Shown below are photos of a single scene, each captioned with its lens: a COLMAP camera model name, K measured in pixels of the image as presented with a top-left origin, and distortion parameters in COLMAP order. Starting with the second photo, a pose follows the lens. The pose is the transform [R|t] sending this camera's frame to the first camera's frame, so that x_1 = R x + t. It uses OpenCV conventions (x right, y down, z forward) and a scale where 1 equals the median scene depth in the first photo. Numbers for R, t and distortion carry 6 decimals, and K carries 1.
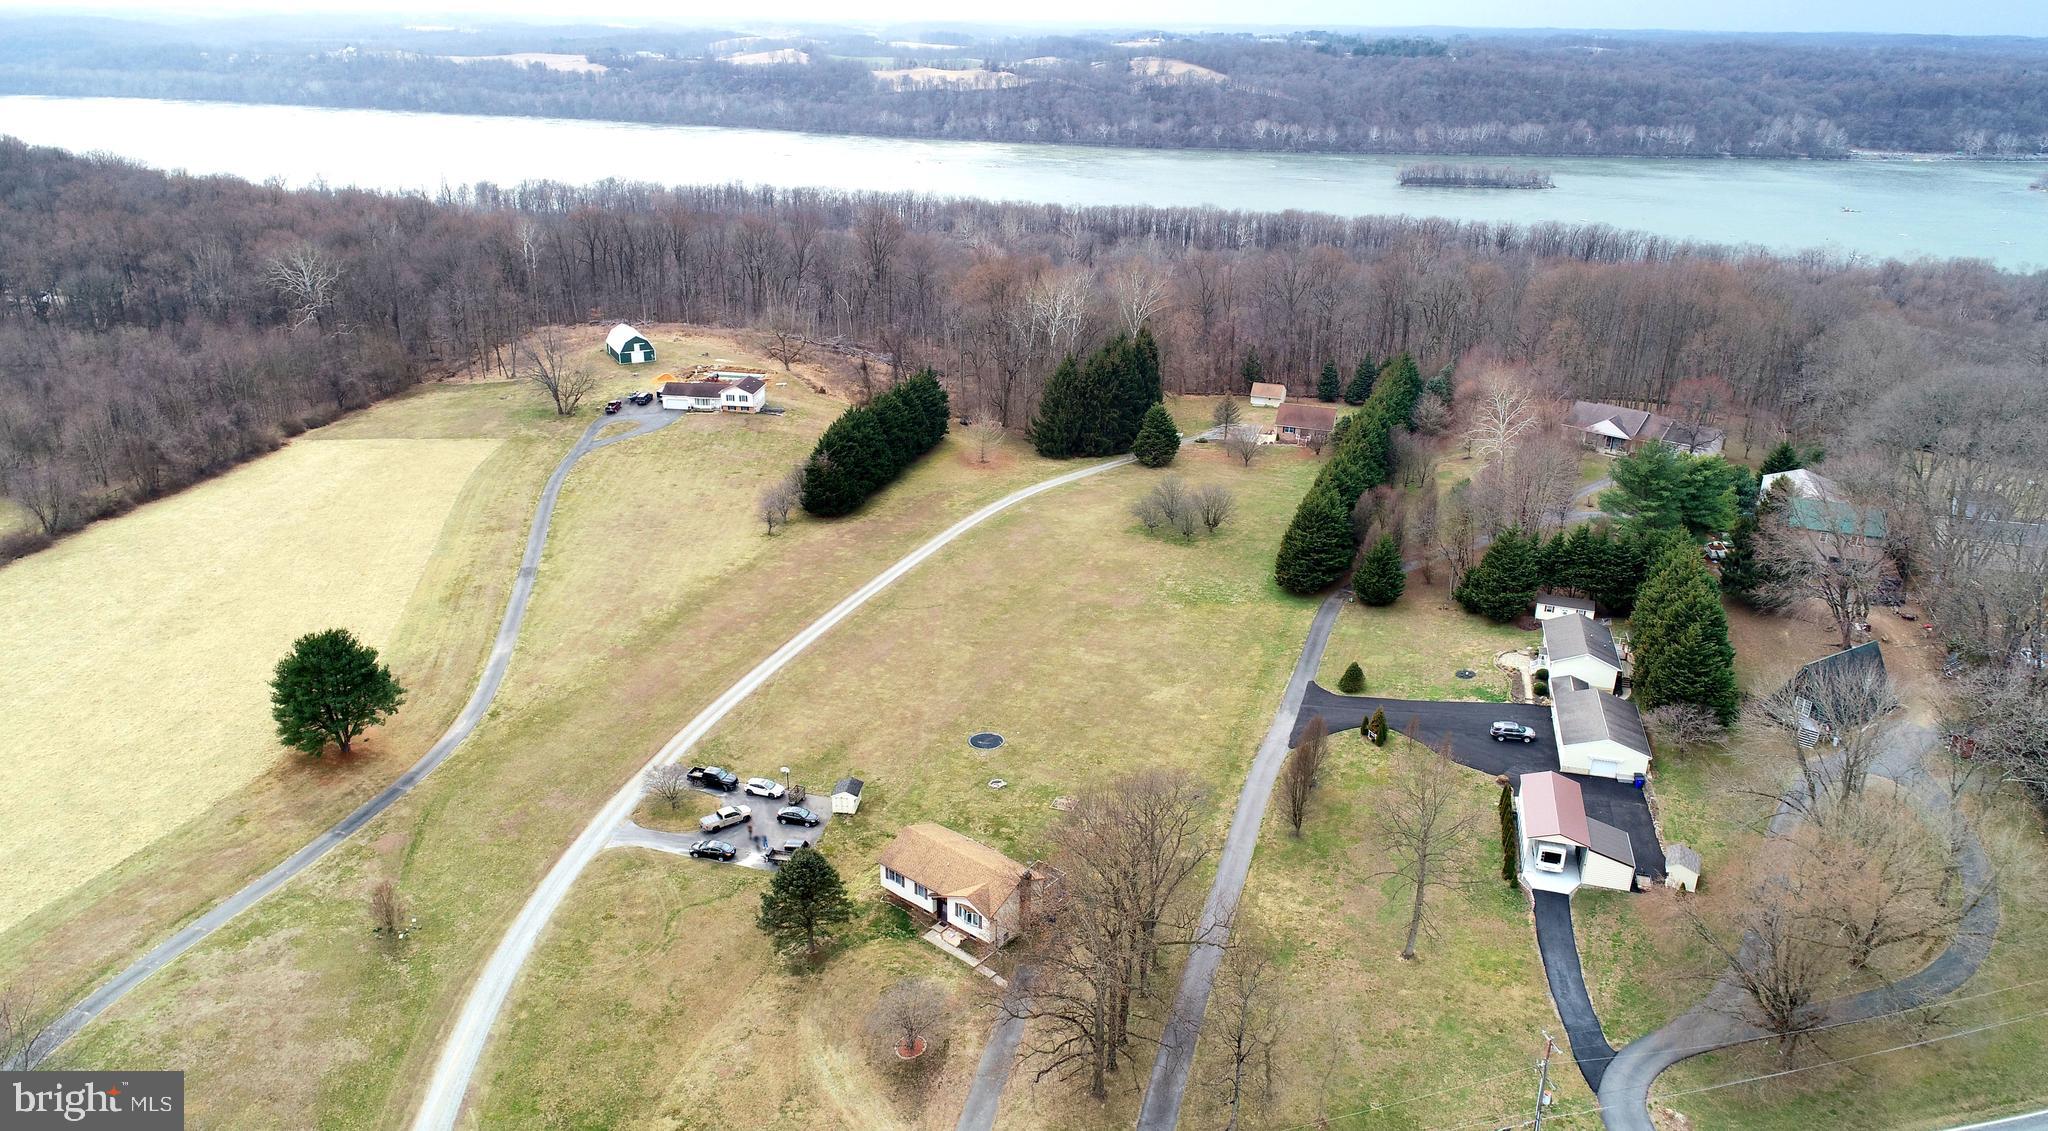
lens RADIAL K [[1361.8, 0, 1024.0], [0, 1361.8, 565.5], [0, 0, 1]] dist [-0.001145, -0.003541]
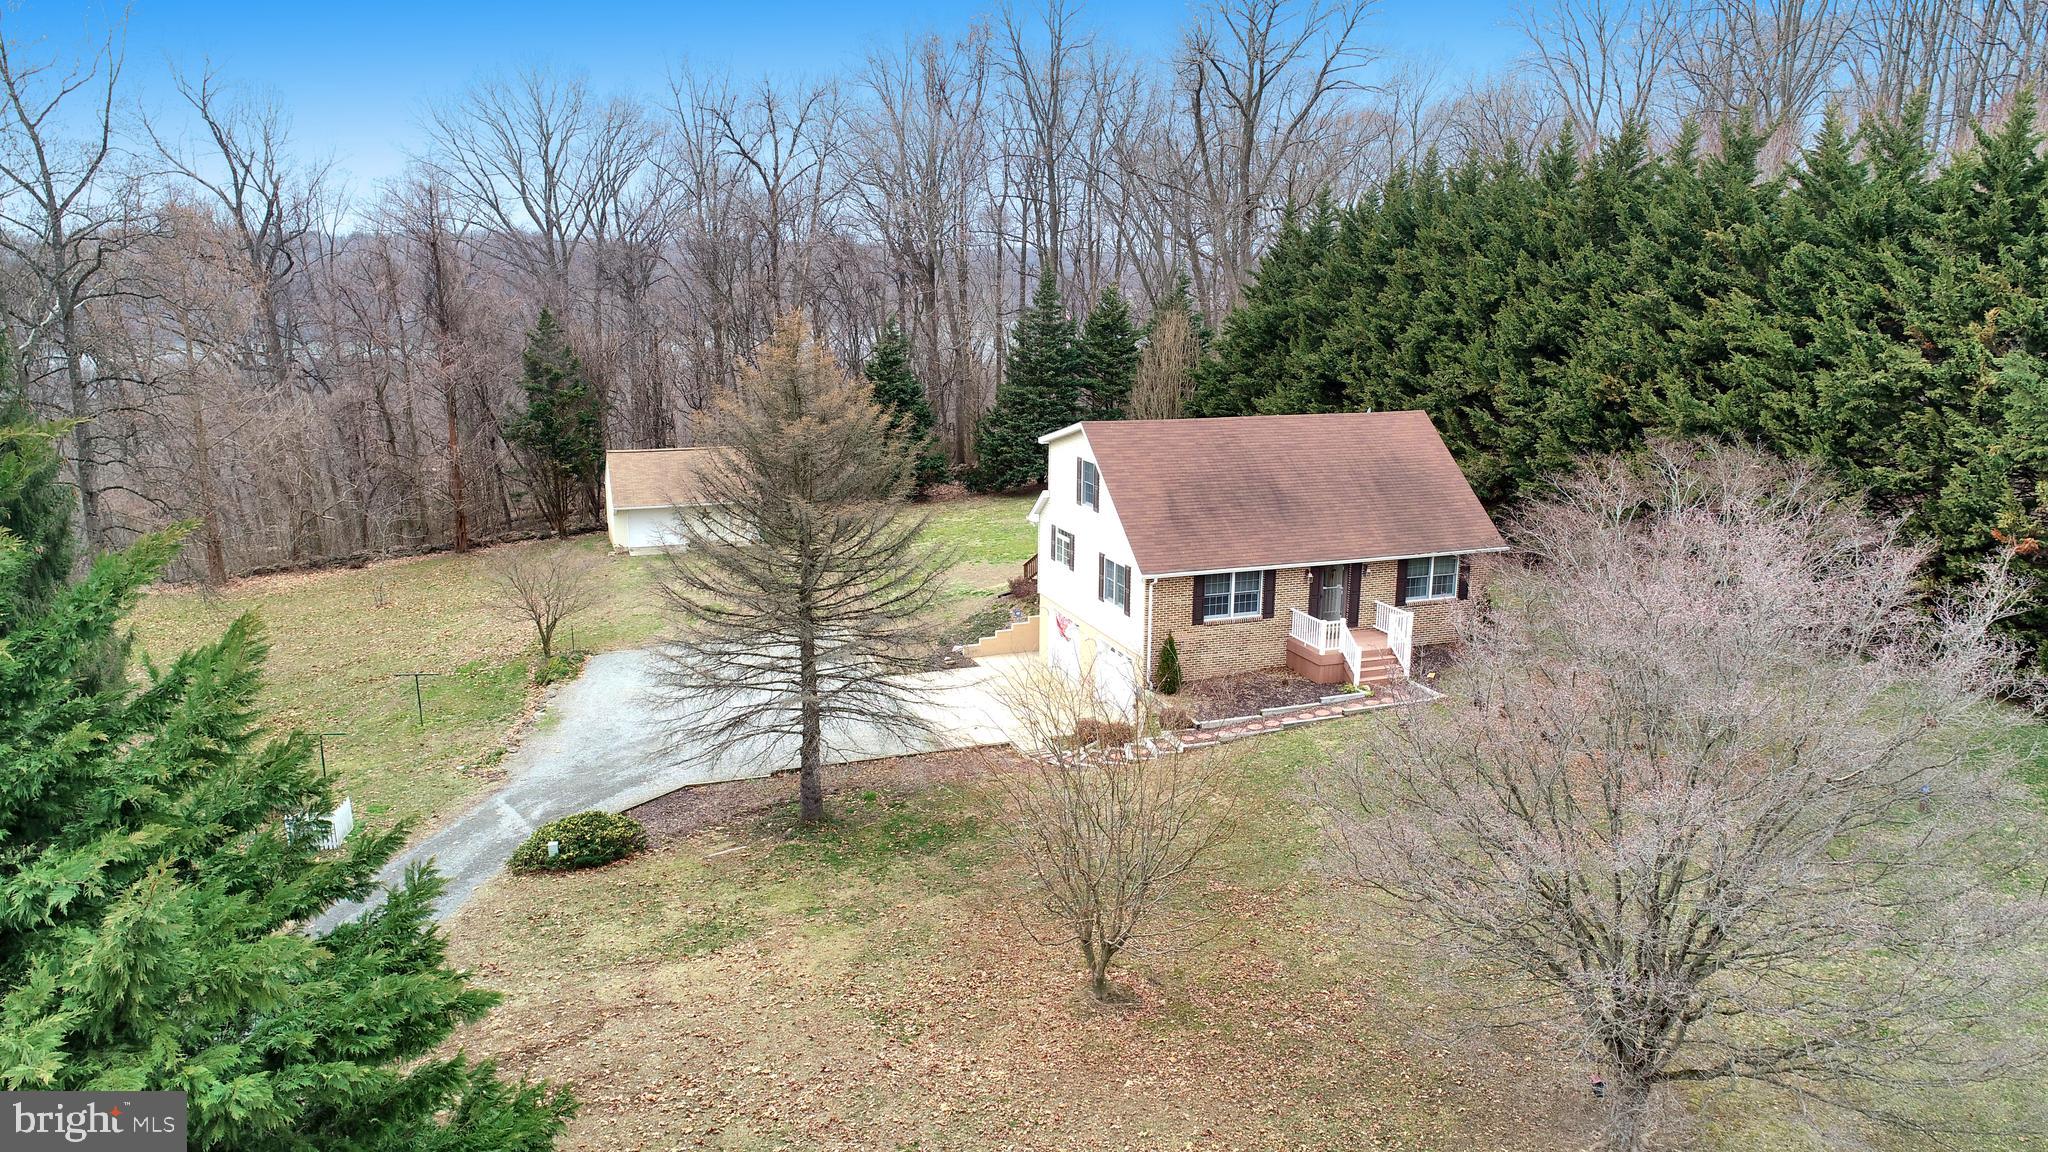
lens RADIAL K [[1368.0, 0, 1024.0], [0, 1368.0, 576.0], [0, 0, 1]] dist [-0.000582, -0.001814]
pose [[0.776767, -0.148934, 0.611925, 0.020809], [0.239995, 0.968321, -0.068969, -0.020677], [-0.582268, 0.200431, 0.787903, 0.193224]]
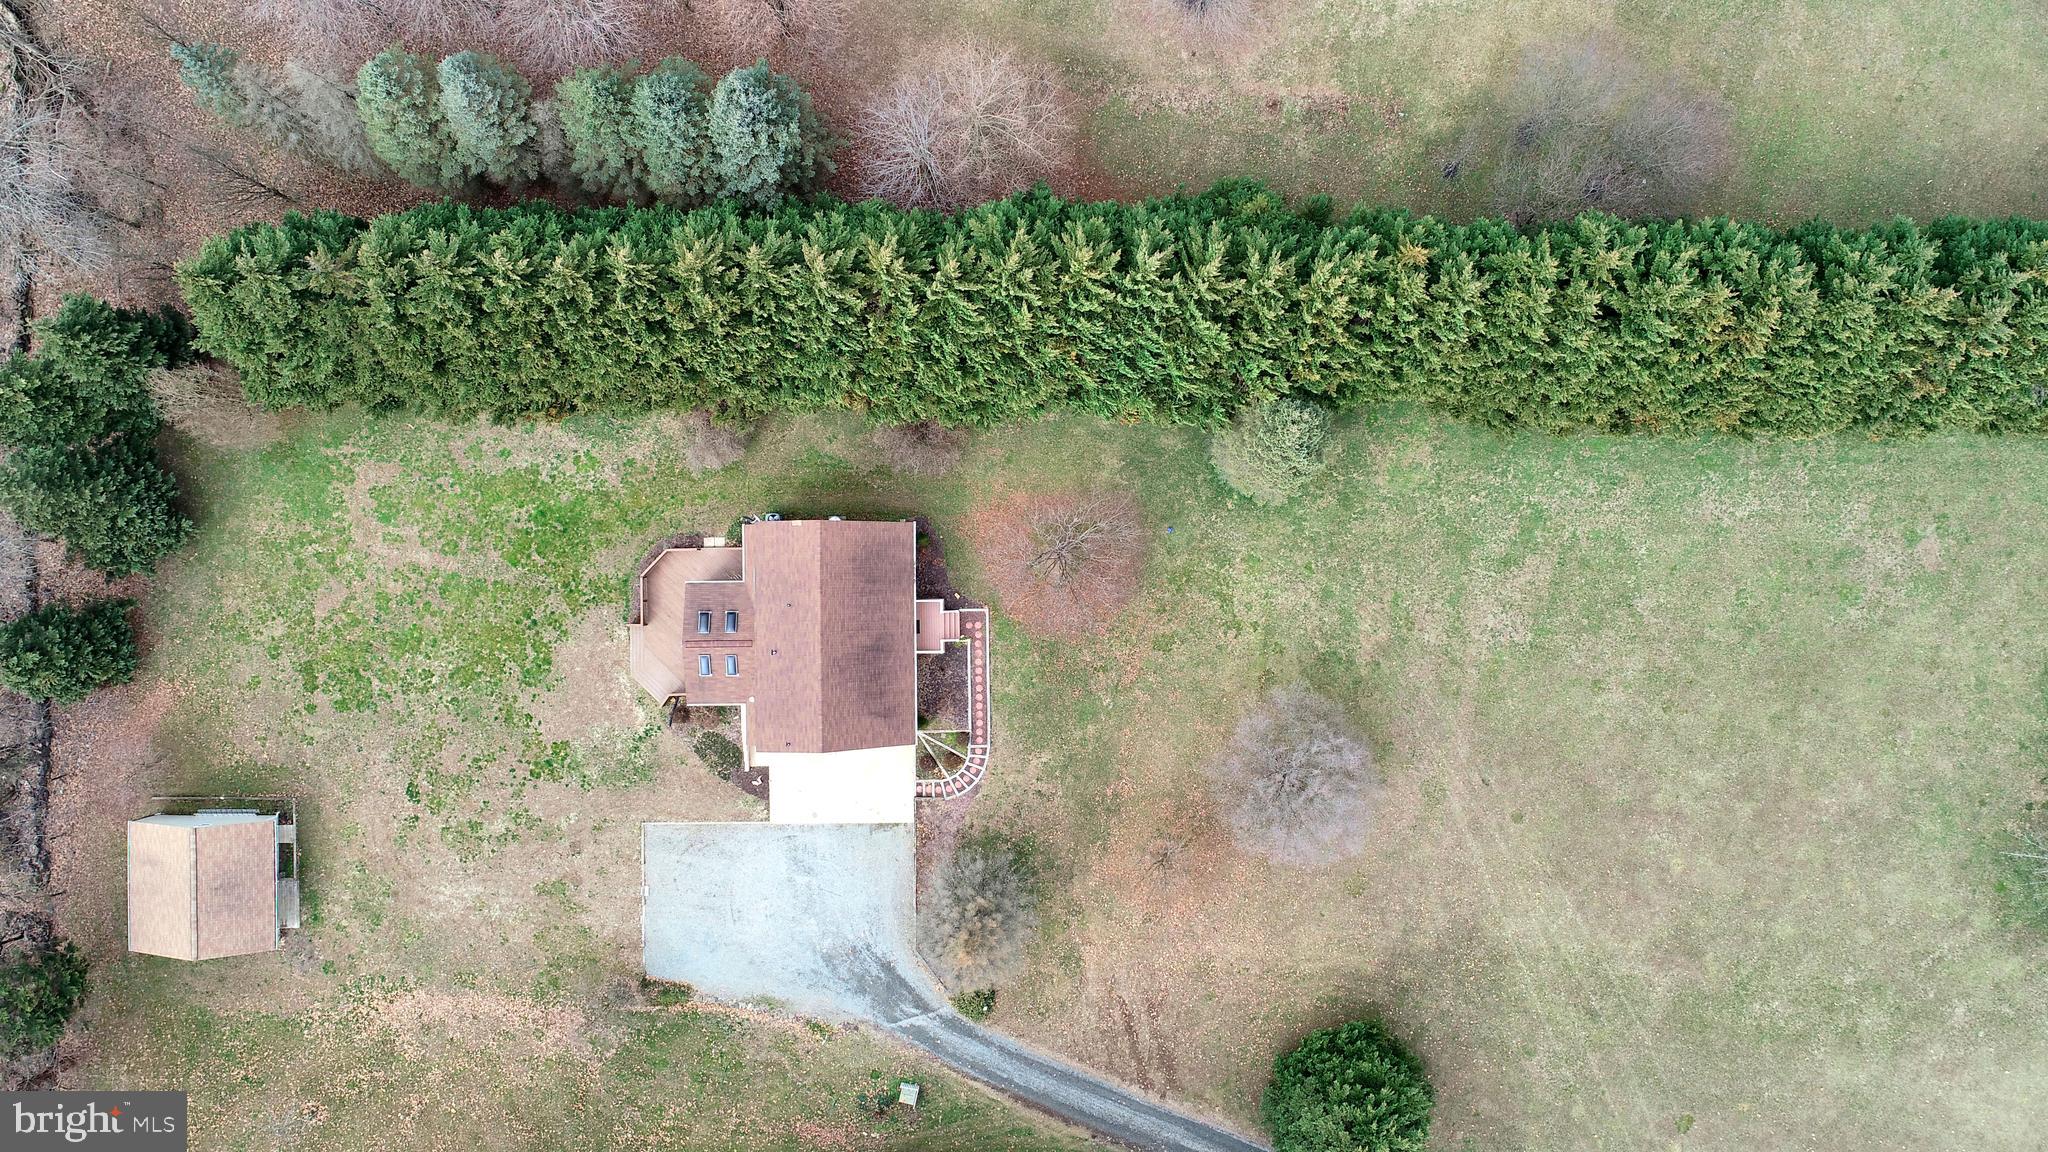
lens RADIAL K [[1428.5, 0, 1024.0], [0, 1428.5, 576.0], [0, 0, 1]] dist [0.000851, 0.000750]
pose [[-0.338170, -0.941039, -0.009353, 0.044773], [0.351089, -0.135376, 0.926504, -0.072276], [-0.873142, 0.310032, 0.376169, 0.186133]]
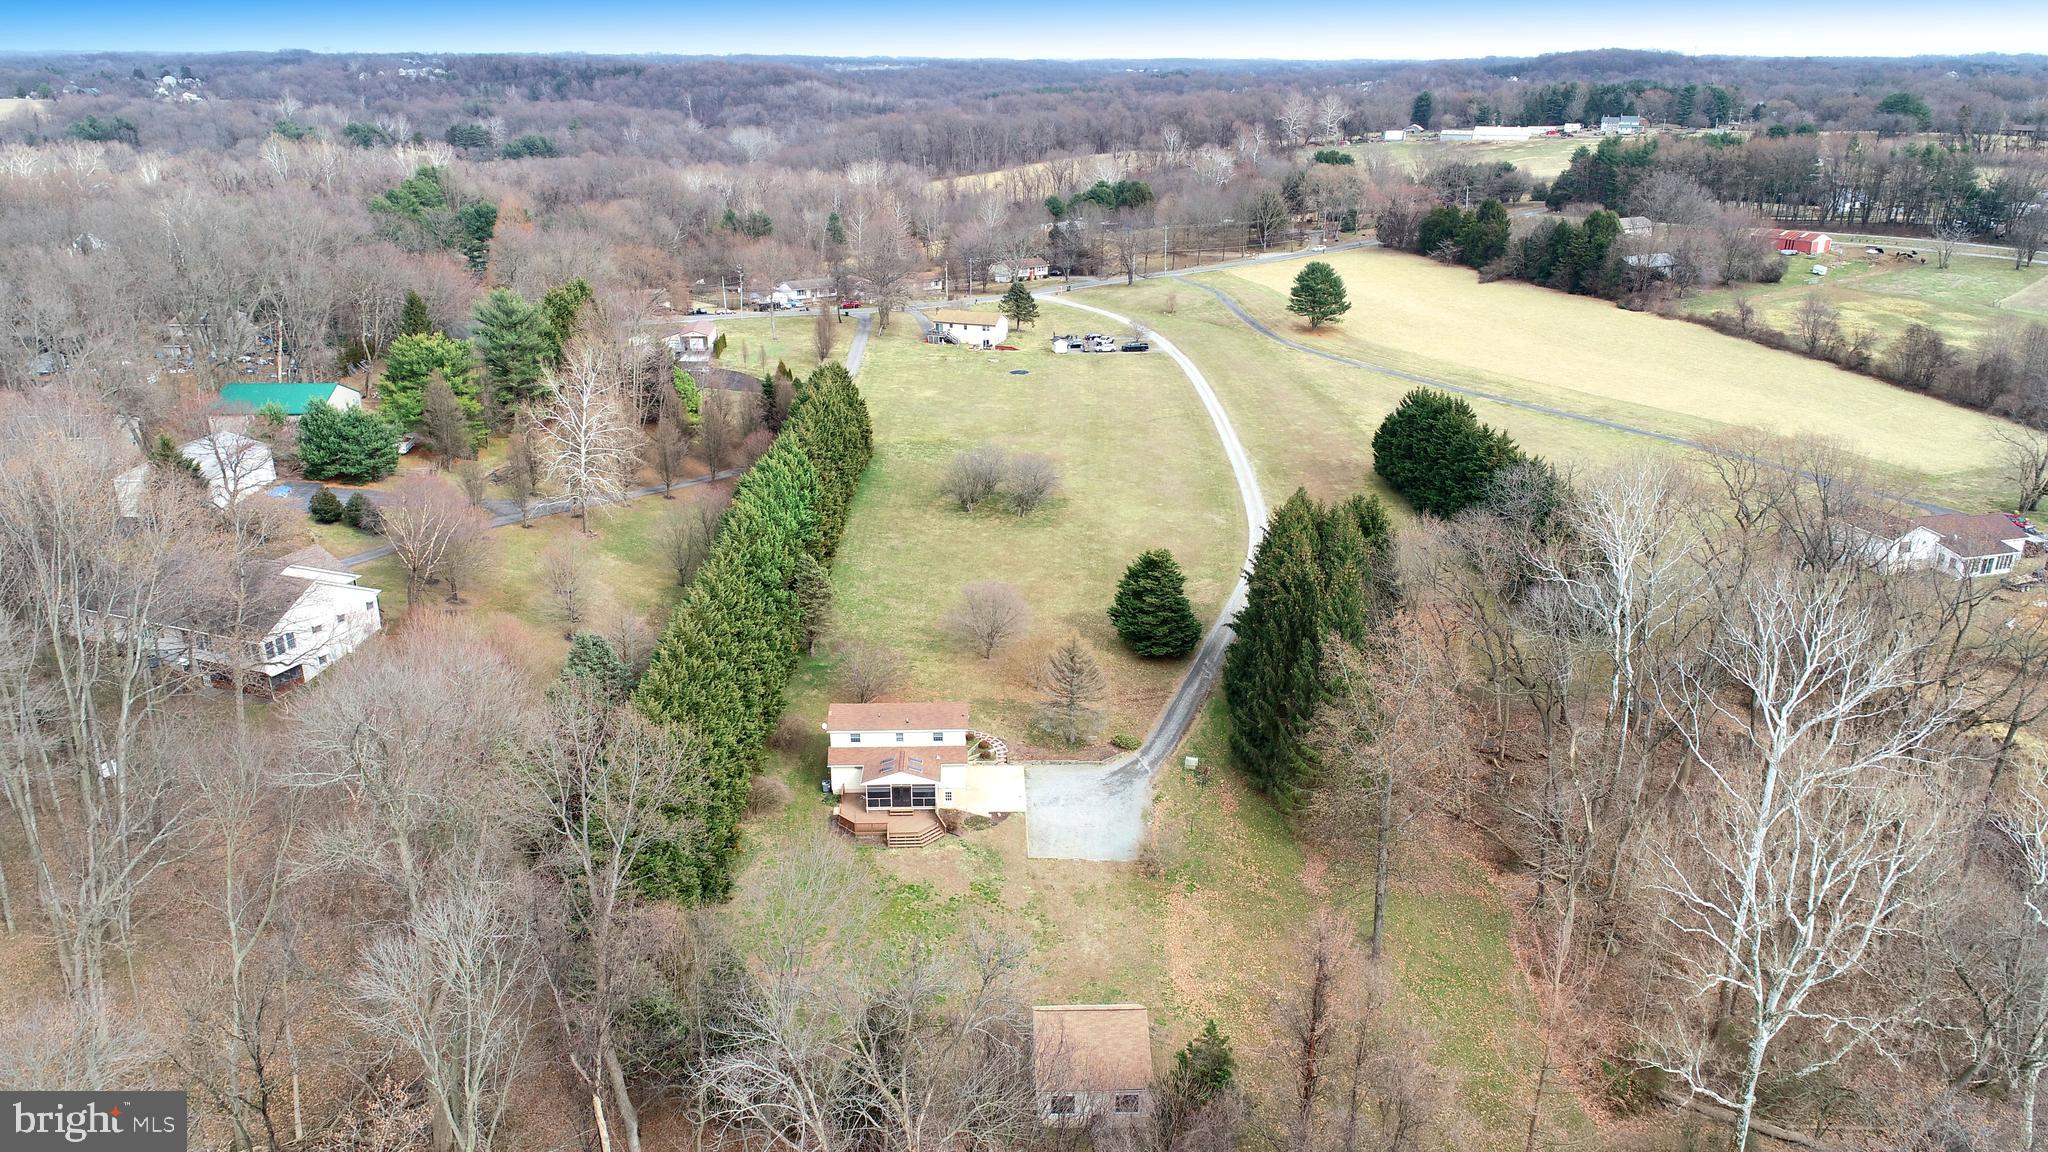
lens RADIAL K [[1368.0, 0, 1024.0], [0, 1368.0, 576.0], [0, 0, 1]] dist [-0.000582, -0.001814]
pose [[-0.932373, 0.109626, -0.344475, 0.066723], [-0.151710, 0.746274, 0.648120, -0.089588], [0.328123, 0.656549, -0.679174, 0.271257]]
